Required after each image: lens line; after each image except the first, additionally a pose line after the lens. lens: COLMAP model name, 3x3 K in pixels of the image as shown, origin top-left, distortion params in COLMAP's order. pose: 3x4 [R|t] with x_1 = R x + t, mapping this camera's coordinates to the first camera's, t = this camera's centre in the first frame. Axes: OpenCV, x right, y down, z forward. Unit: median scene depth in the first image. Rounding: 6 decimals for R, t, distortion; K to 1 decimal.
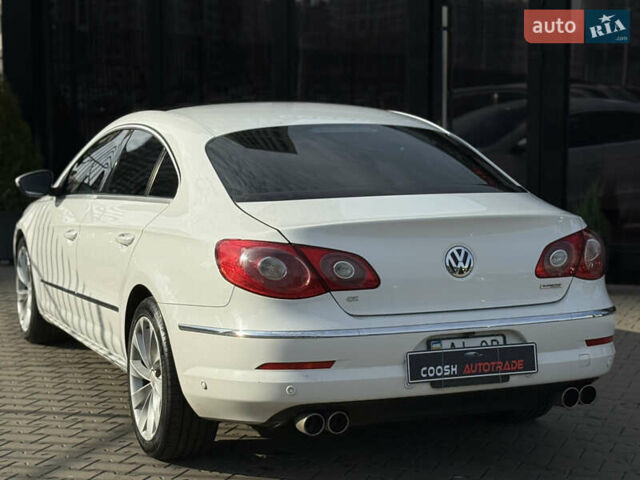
lens RADIAL K [[1328.6, 0, 320.0], [0, 1328.6, 240.0], [0, 0, 1]] dist [0.048661, 0.435244]
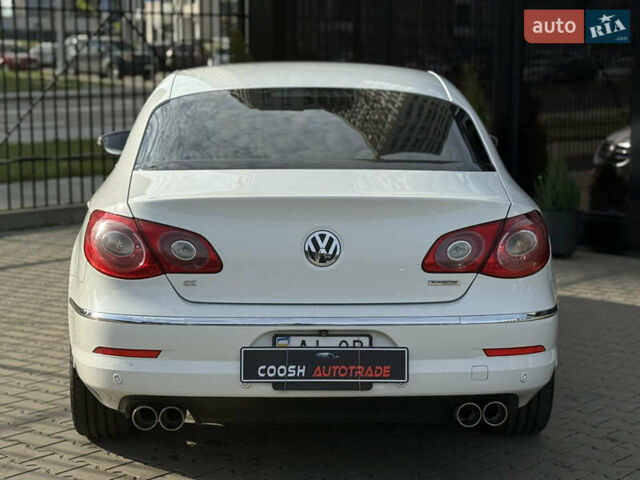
lens RADIAL K [[1328.6, 0, 320.0], [0, 1328.6, 240.0], [0, 0, 1]] dist [0.048661, 0.435244]
pose [[0.942444, 0.053494, -0.330058, 0.392950], [-0.045040, 0.998433, 0.033215, -0.017961], [0.331317, -0.016437, 0.943376, 0.179759]]
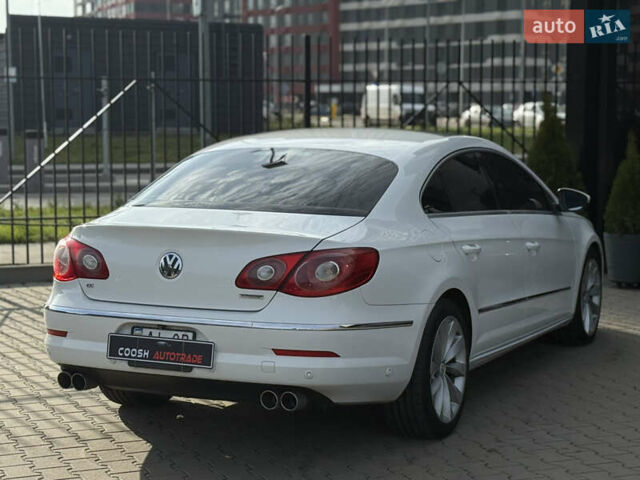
lens RADIAL K [[1328.6, 0, 320.0], [0, 1328.6, 240.0], [0, 0, 1]] dist [0.048661, 0.435244]
pose [[0.689215, 0.077578, -0.720392, 1.053630], [-0.081700, 0.996231, 0.029118, -0.051680], [0.719936, 0.038788, 0.692956, 0.277155]]
